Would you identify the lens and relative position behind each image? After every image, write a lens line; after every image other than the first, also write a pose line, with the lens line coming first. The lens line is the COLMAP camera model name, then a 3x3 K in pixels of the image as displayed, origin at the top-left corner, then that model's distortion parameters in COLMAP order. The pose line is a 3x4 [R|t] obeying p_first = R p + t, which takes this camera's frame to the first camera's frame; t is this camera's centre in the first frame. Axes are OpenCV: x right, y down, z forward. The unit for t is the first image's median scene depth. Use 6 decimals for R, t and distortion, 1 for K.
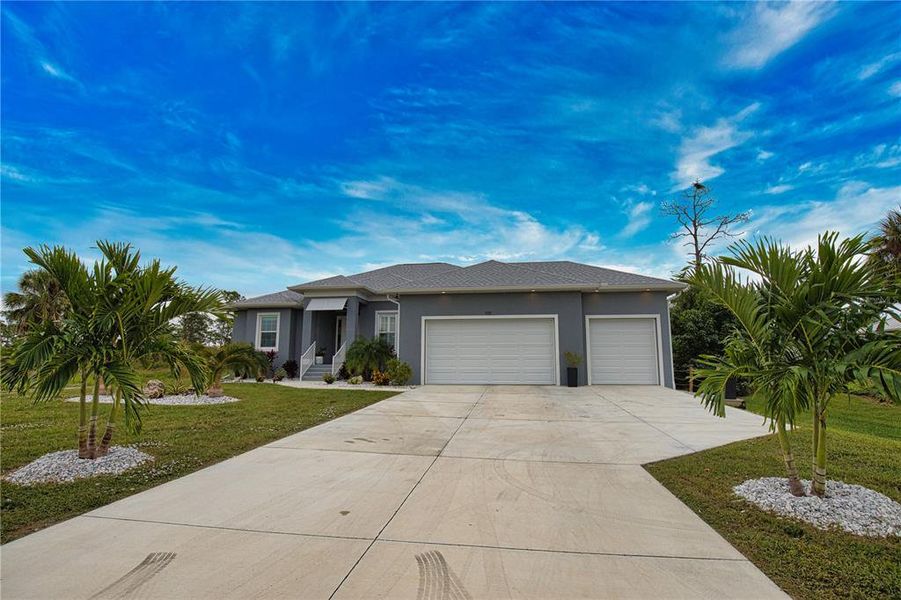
lens RADIAL K [[469.2, 0, 446.6], [0, 469.2, 301.2], [0, 0, 1]] dist [-0.003468, -0.000772]
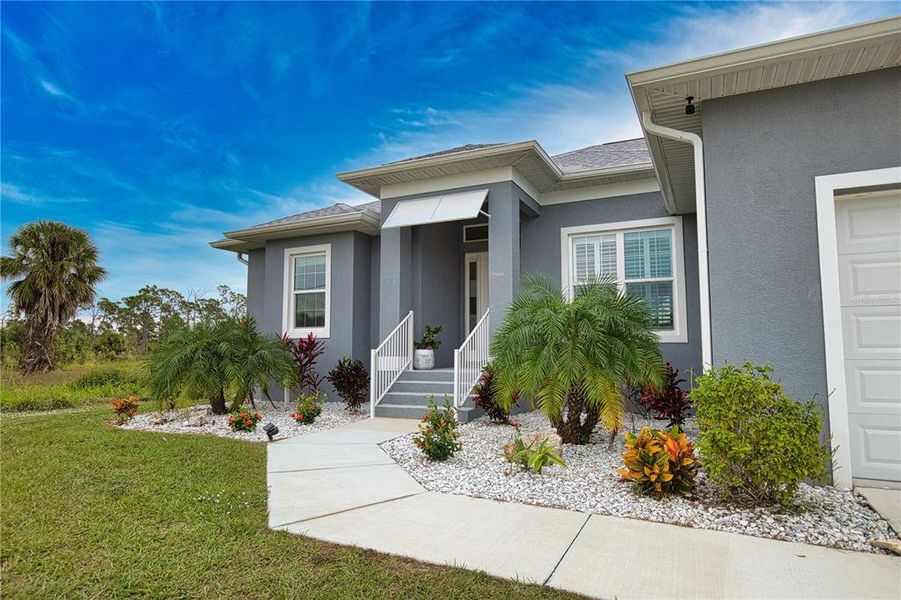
lens RADIAL K [[555.7, 0, 450.9], [0, 555.7, 299.6], [0, 0, 1]] dist [-0.021951, -0.000031]
pose [[0.963569, -0.033744, -0.265324, -0.126461], [0.046218, 0.998093, 0.040910, 0.059063], [0.263438, -0.051682, 0.963291, 0.565024]]
